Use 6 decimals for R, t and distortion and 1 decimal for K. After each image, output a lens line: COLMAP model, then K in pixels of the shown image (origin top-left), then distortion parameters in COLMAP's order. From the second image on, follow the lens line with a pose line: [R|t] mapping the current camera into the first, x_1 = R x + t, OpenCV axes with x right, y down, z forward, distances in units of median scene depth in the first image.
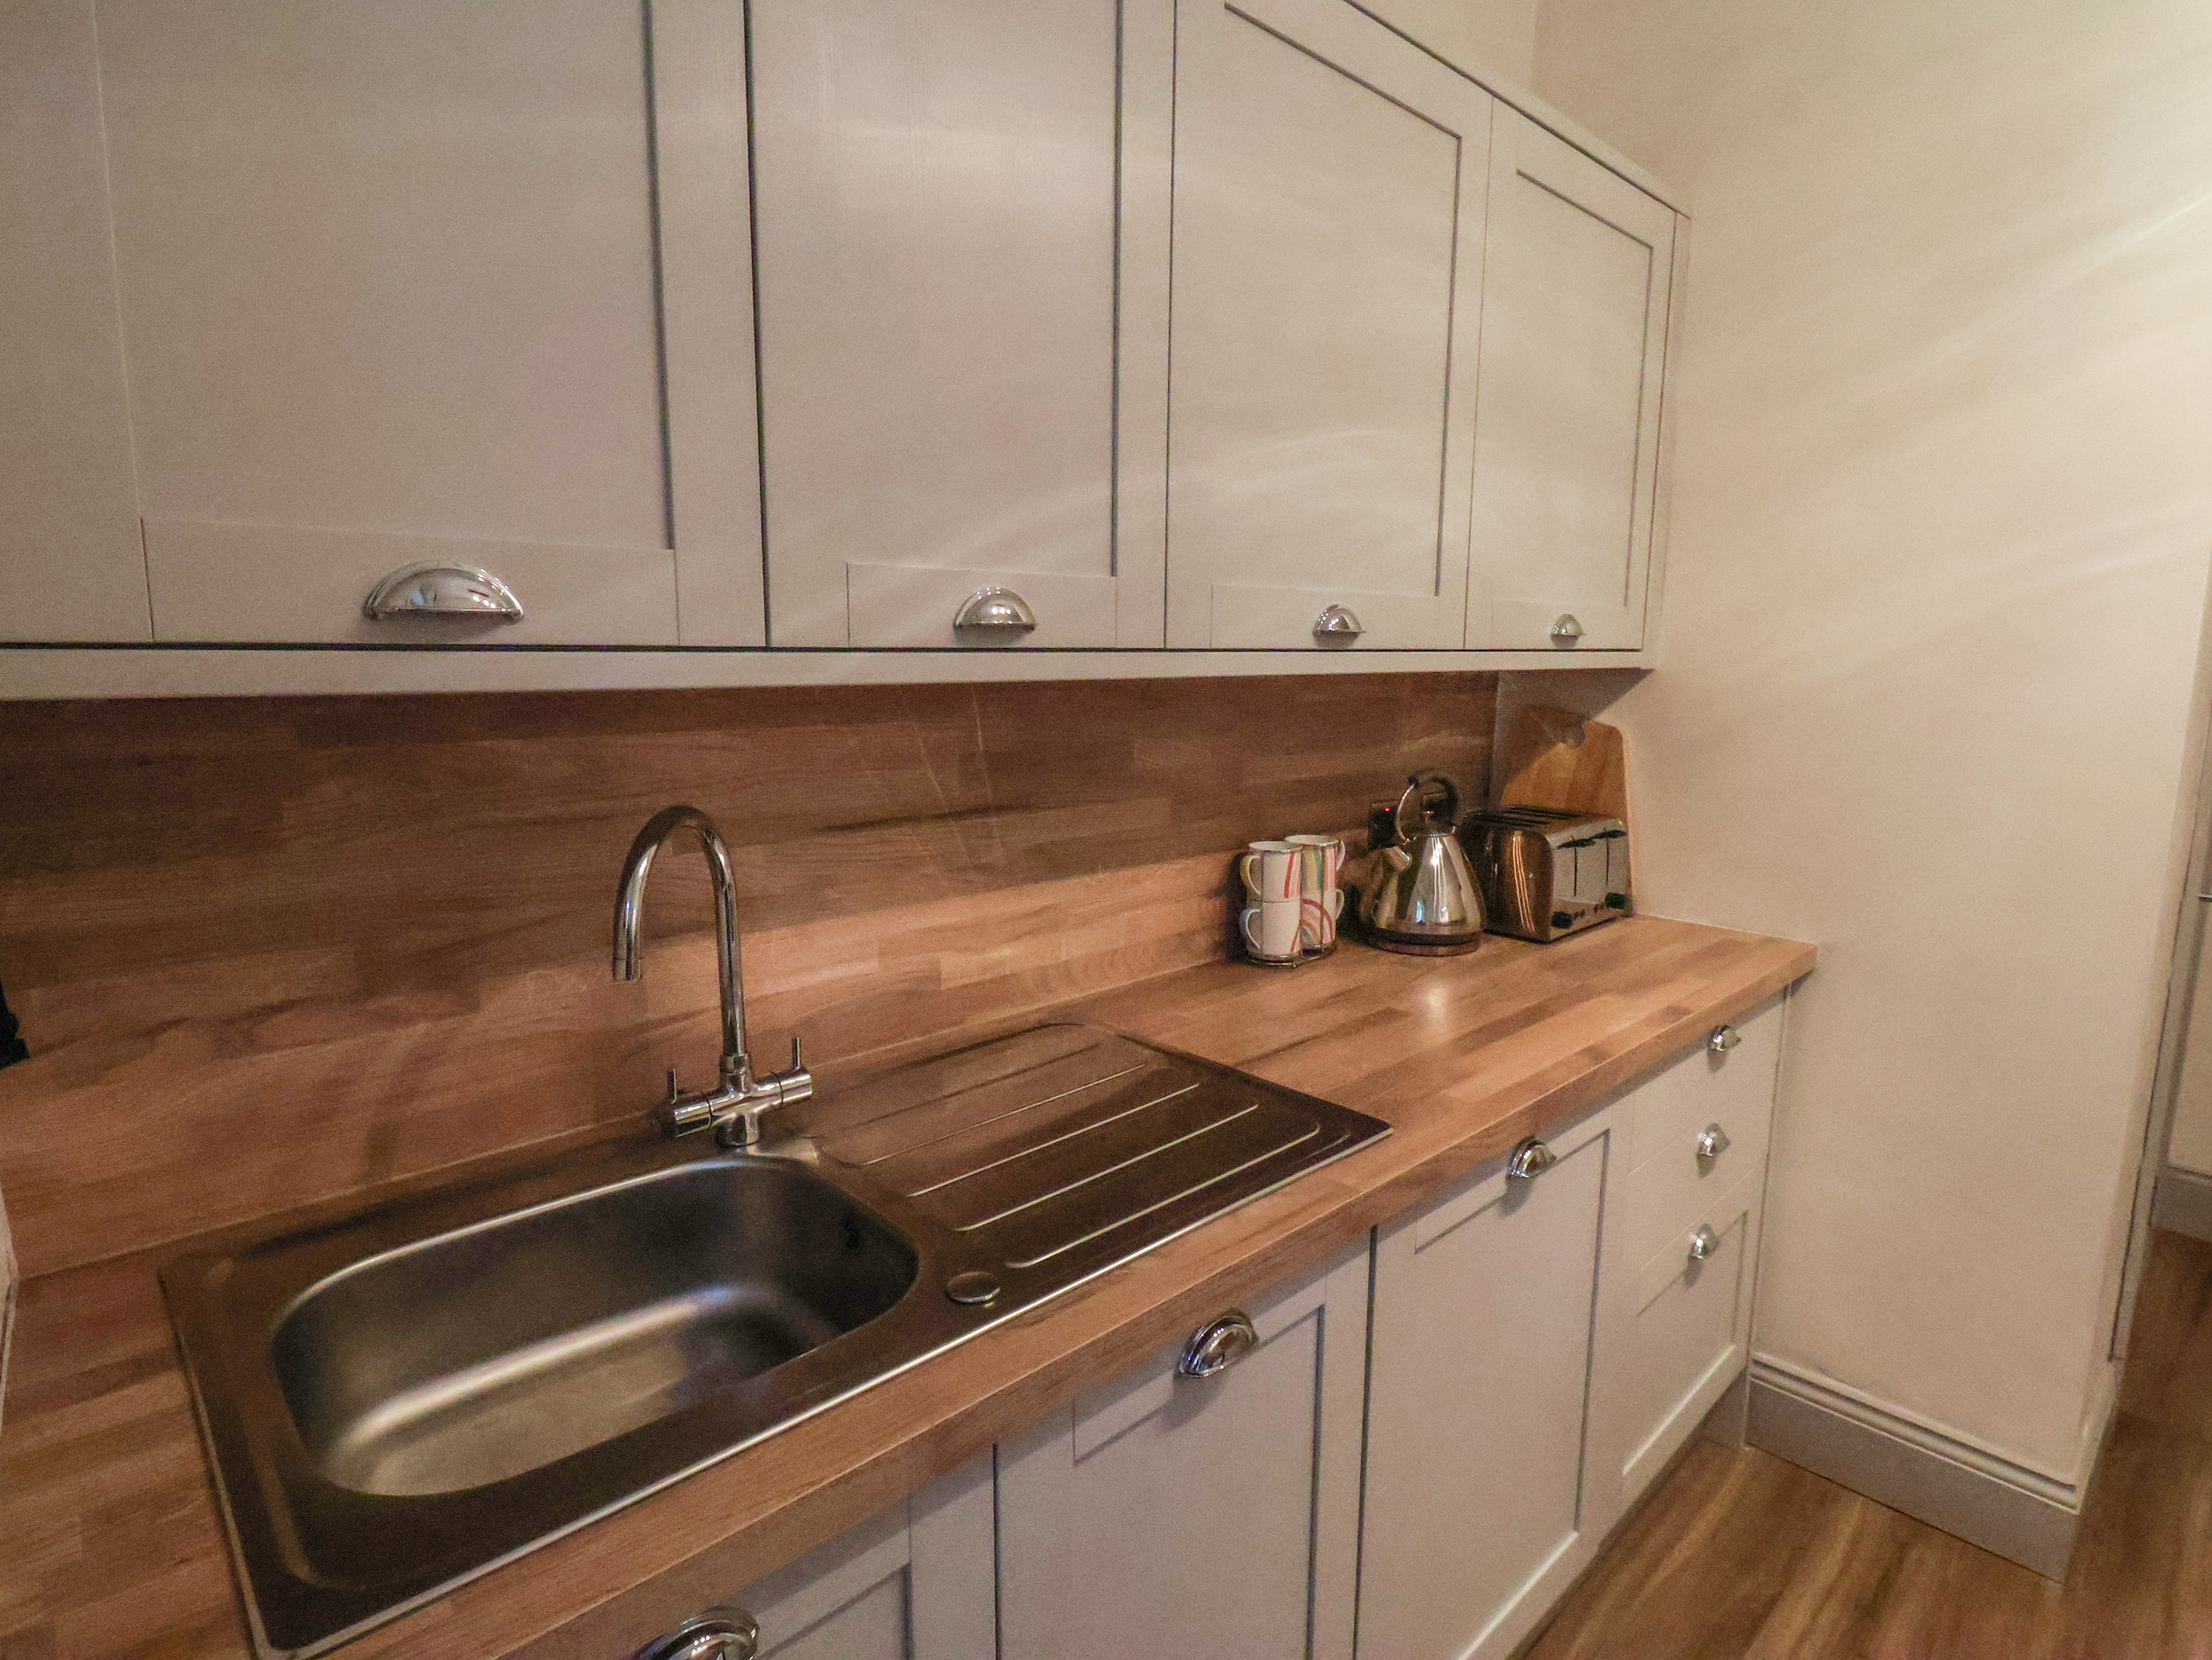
lens RADIAL K [[1166.7, 0, 1108.7], [0, 1166.7, 812.0], [0, 0, 1]] dist [-0.002837, -0.000722]
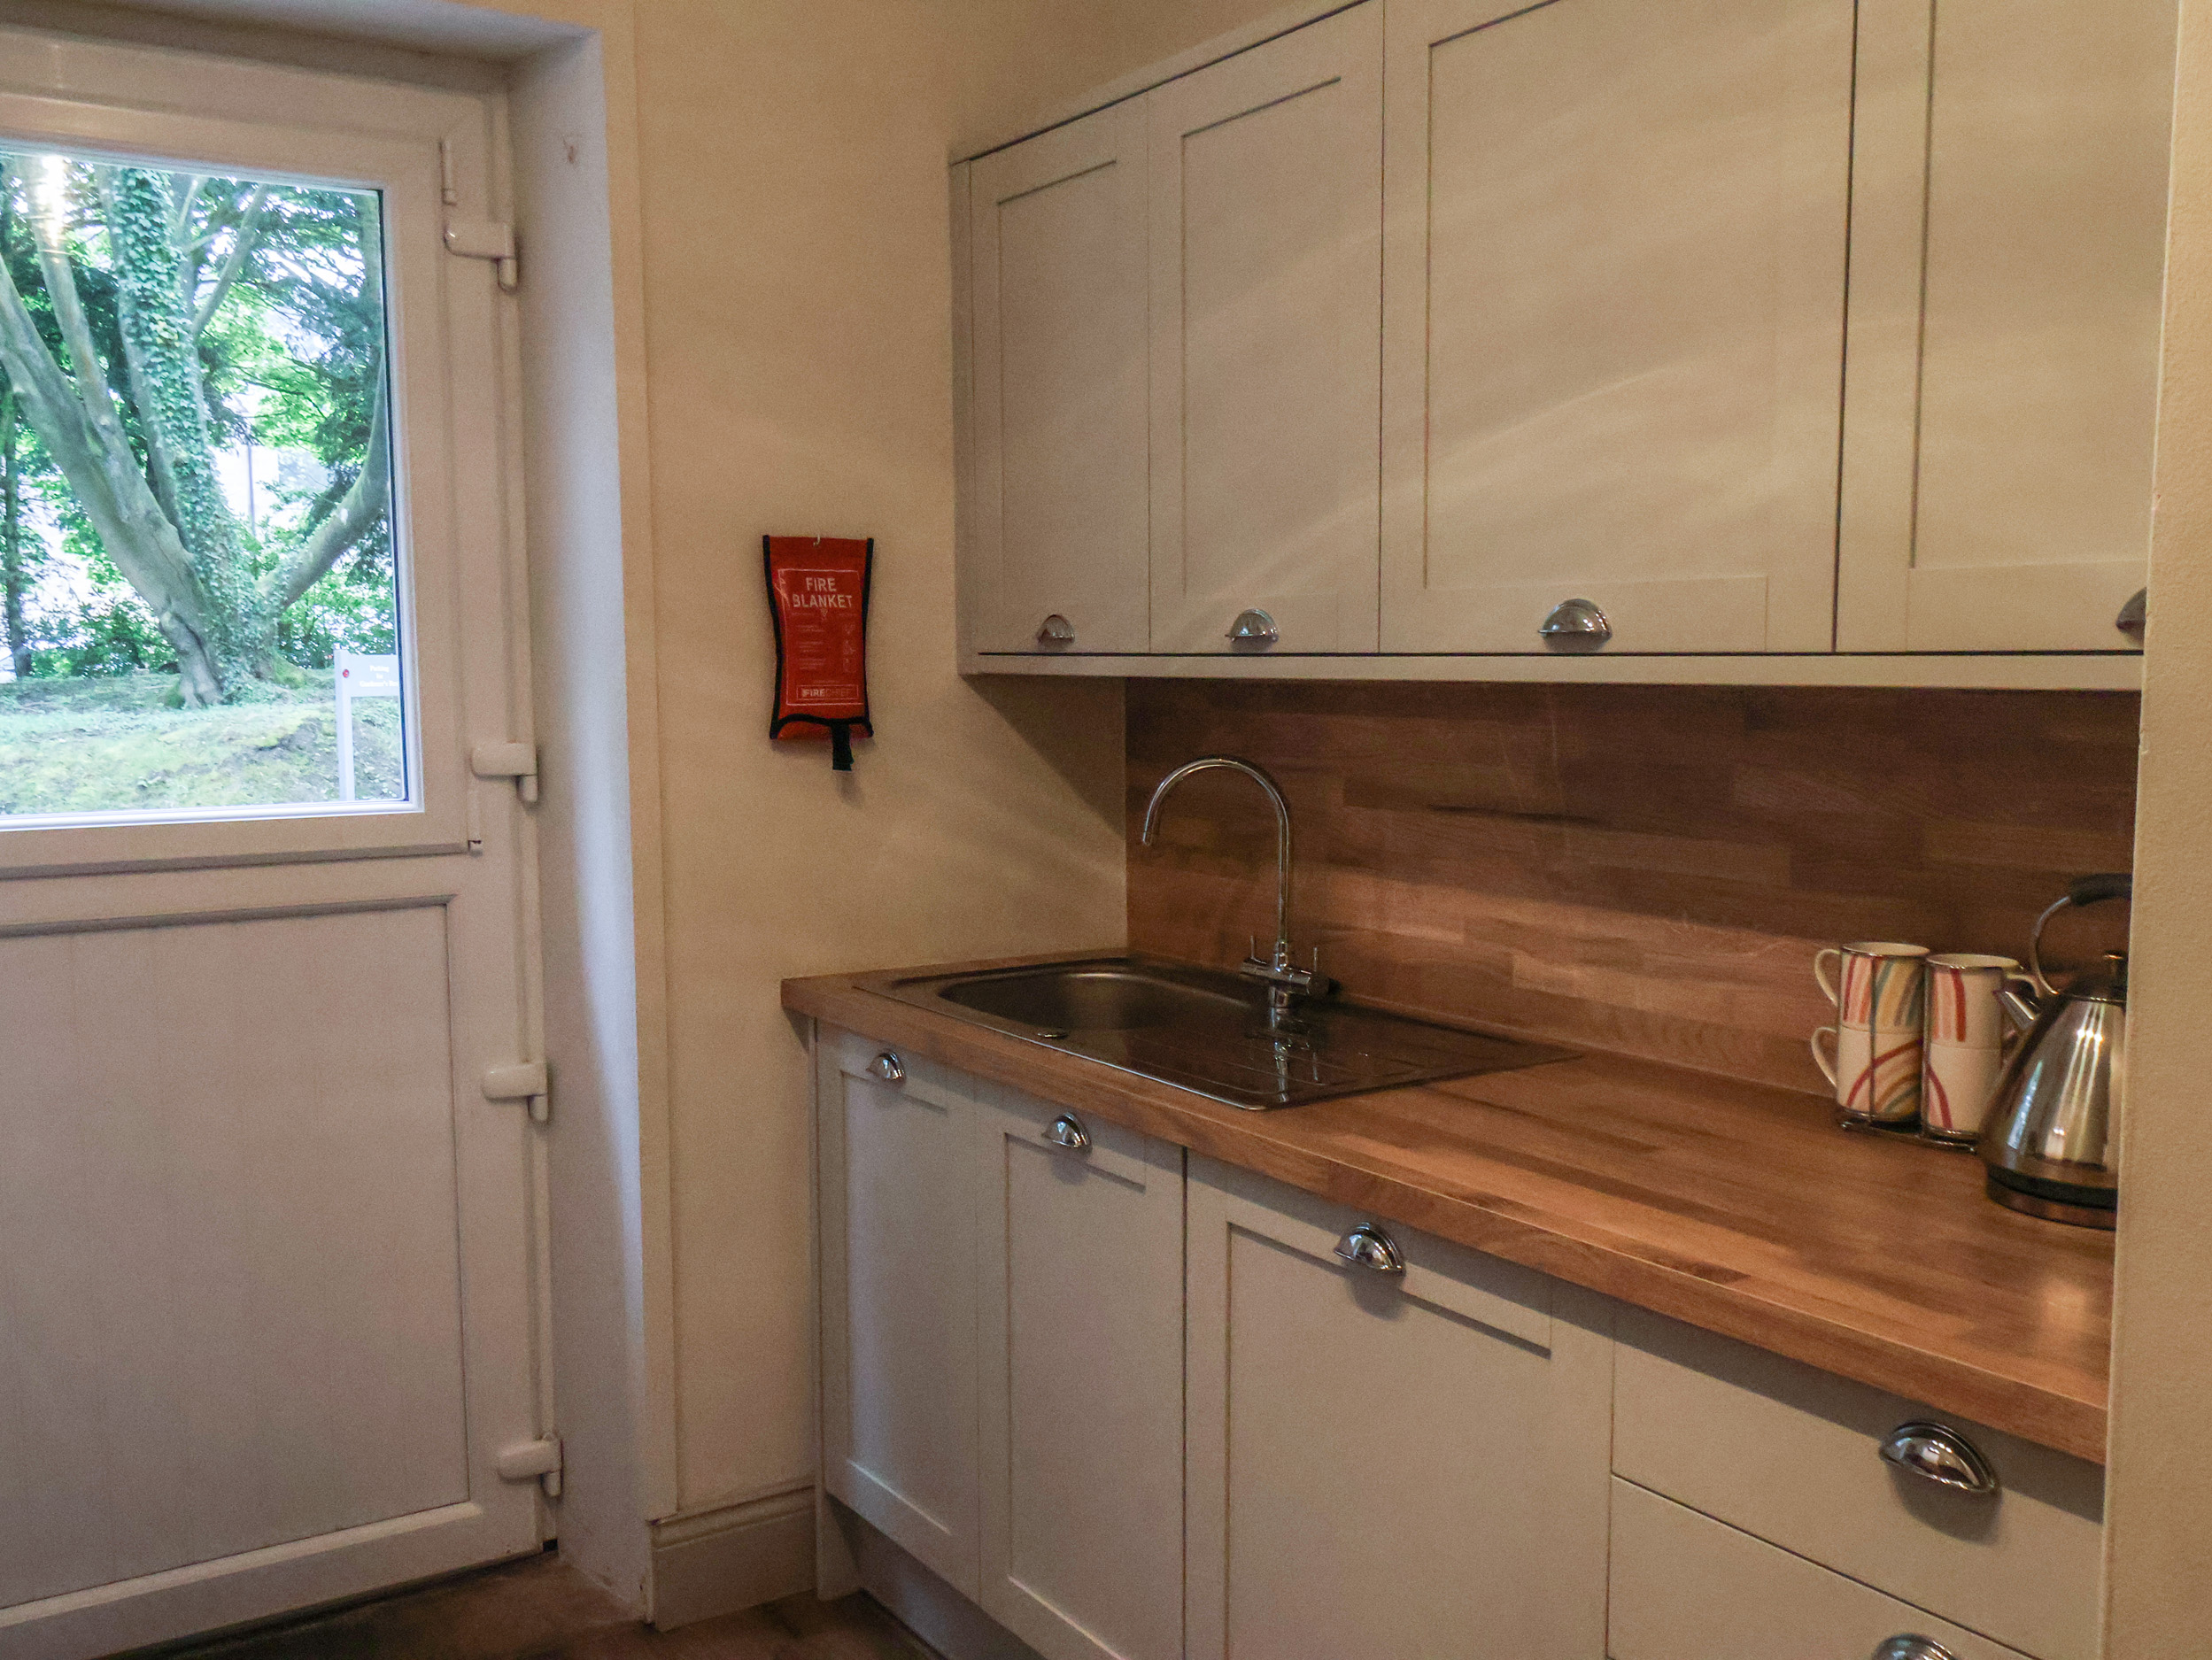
lens RADIAL K [[2021.3, 0, 1105.5], [0, 2021.3, 833.4], [0, 0, 1]] dist [0.007049, 0.001903]
pose [[-0.172653, 0.081832, -0.981577, 1.649169], [-0.135591, 0.985081, 0.105974, -0.118822], [0.975605, 0.151390, -0.158982, 0.913906]]
